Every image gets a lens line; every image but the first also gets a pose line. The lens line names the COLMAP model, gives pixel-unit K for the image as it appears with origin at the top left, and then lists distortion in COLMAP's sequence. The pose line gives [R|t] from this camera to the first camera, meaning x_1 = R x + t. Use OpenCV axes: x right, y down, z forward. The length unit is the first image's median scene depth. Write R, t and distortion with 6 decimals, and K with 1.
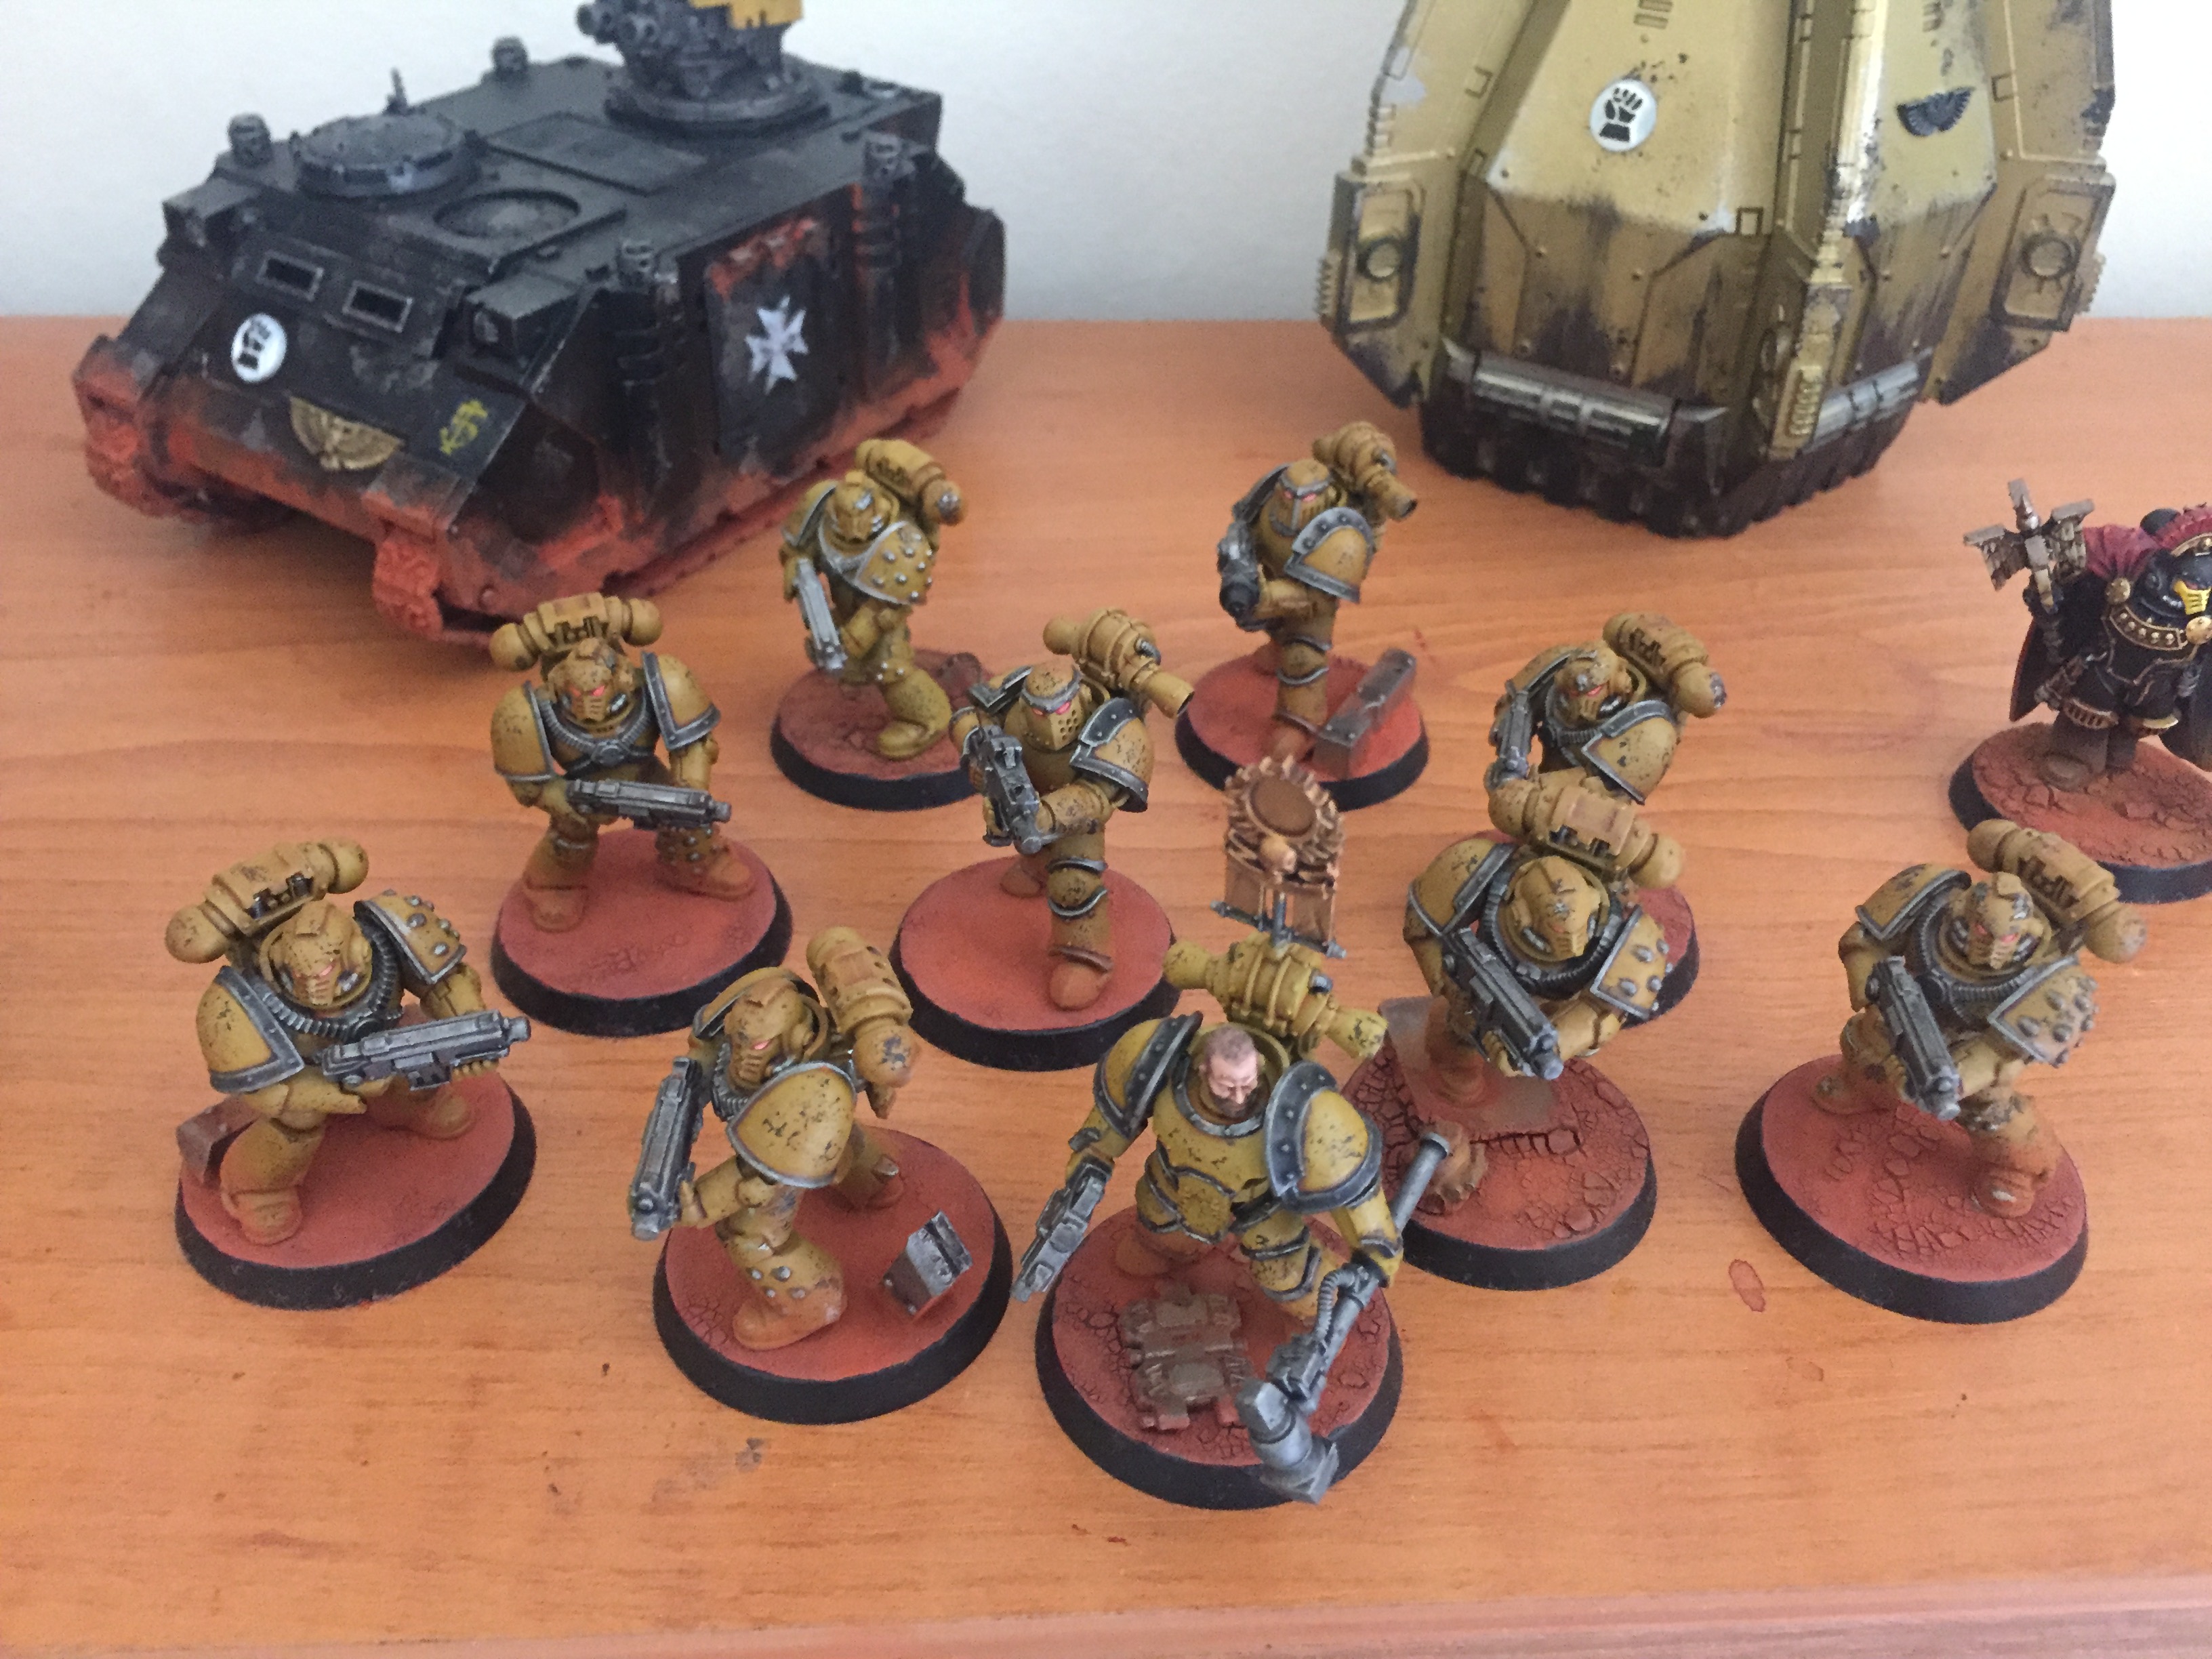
lens RADIAL K [[1907.9, 0, 1106.0], [0, 1907.9, 829.5], [0, 0, 1]] dist [0.064167, -0.117824]
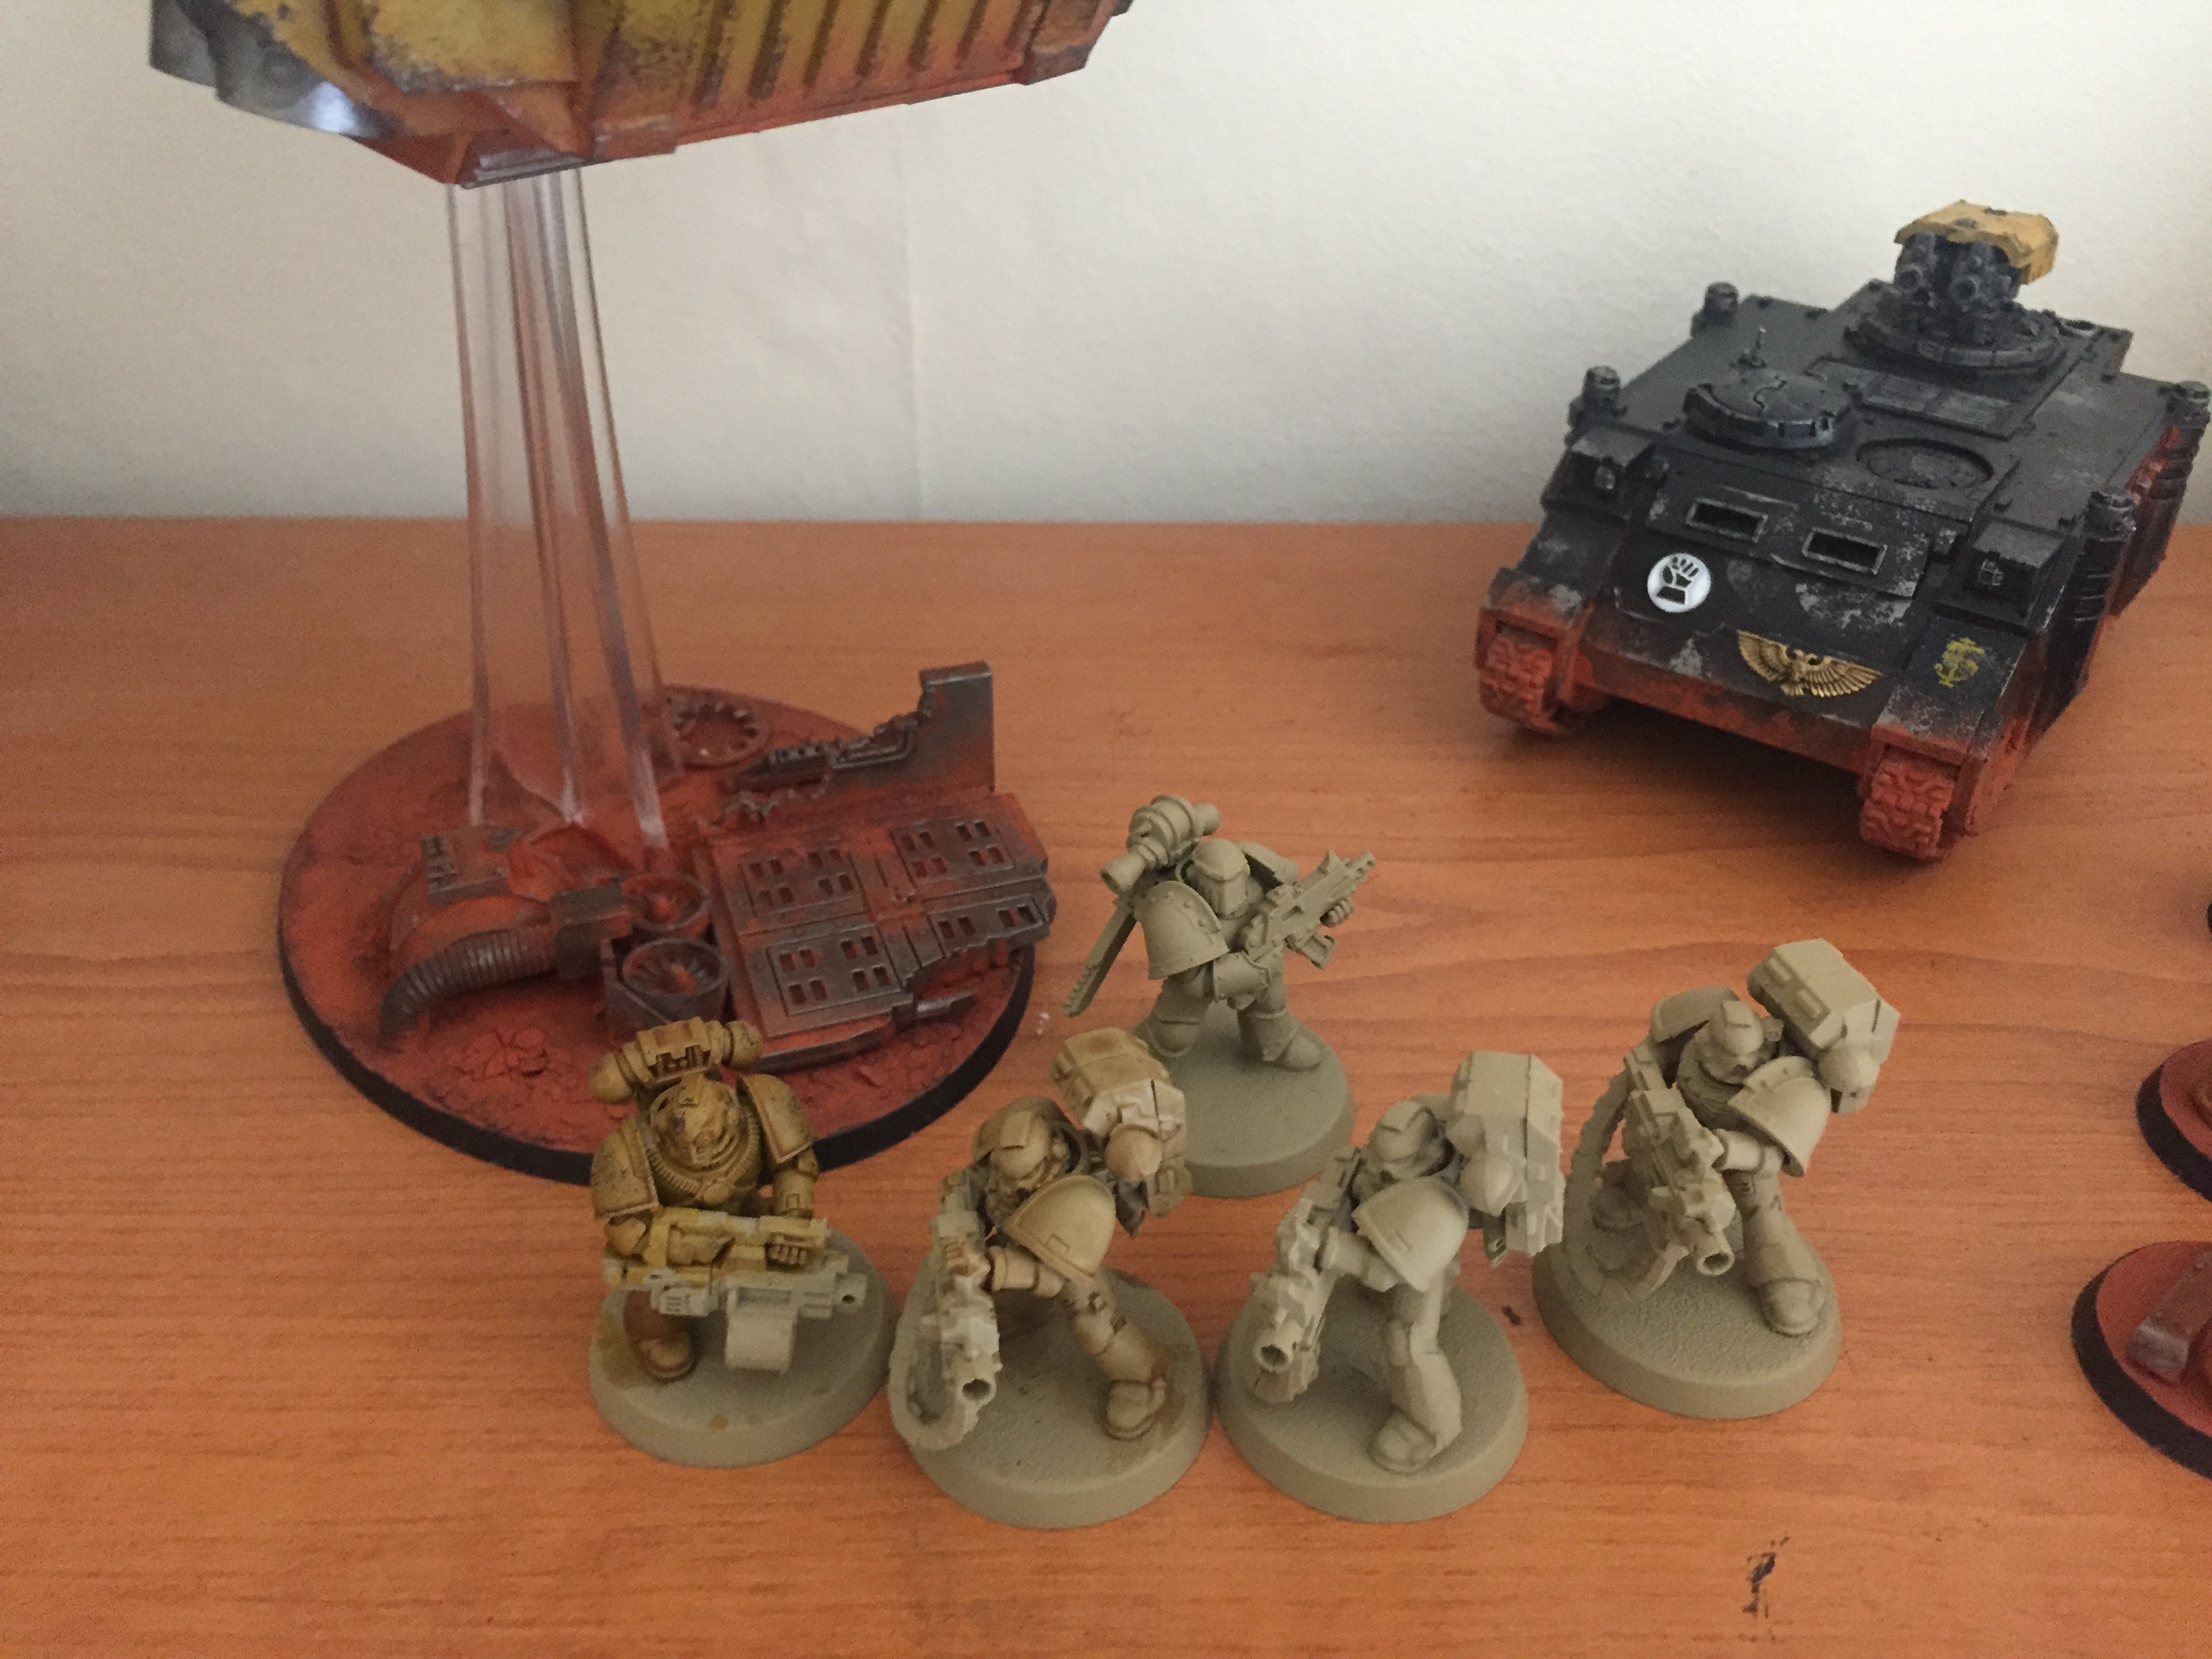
lens RADIAL K [[1921.3, 0, 1106.0], [0, 1921.3, 829.5], [0, 0, 1]] dist [0.056309, -0.117368]
pose [[0.998034, 0.014024, -0.061078, -0.694179], [-0.017374, 0.998353, -0.054671, -0.041948], [0.060211, 0.055625, 0.996635, -0.115718]]
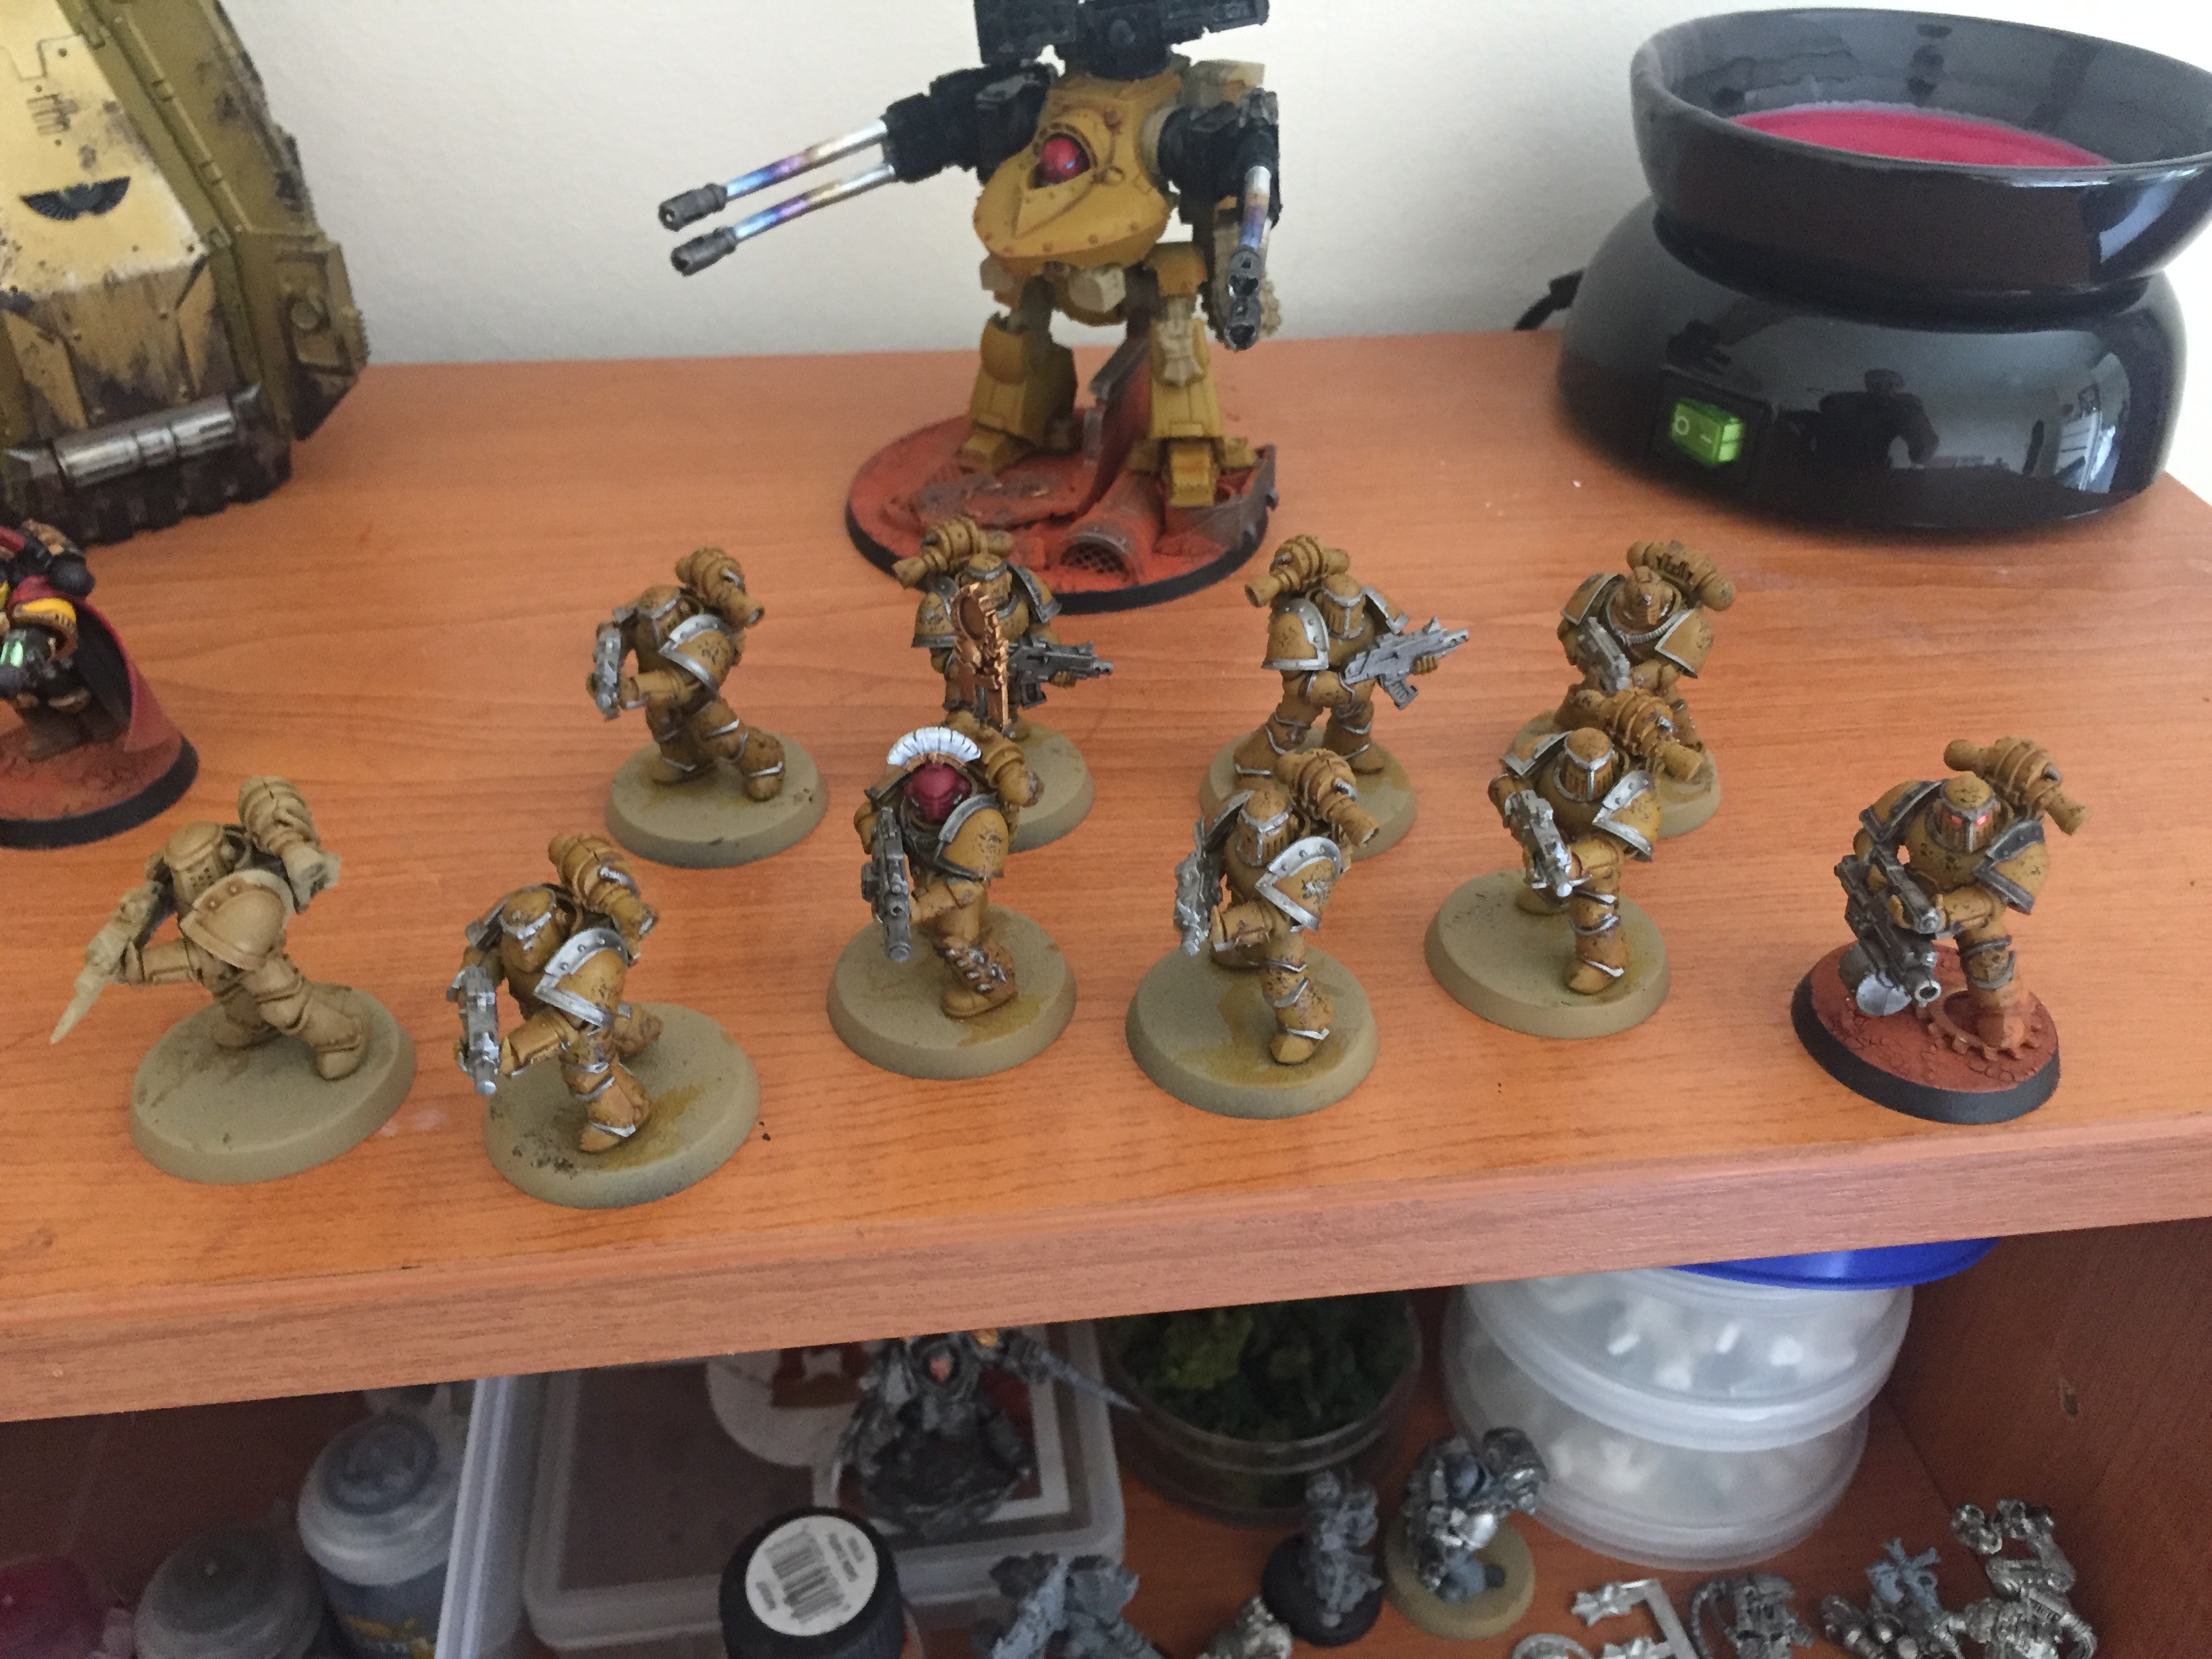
lens RADIAL K [[1907.9, 0, 1106.0], [0, 1907.9, 829.5], [0, 0, 1]] dist [0.064167, -0.117824]
pose [[0.996631, -0.048419, 0.066204, 0.979364], [0.049642, 0.998623, -0.016951, 0.068301], [-0.065292, 0.020181, 0.997662, -0.221034]]
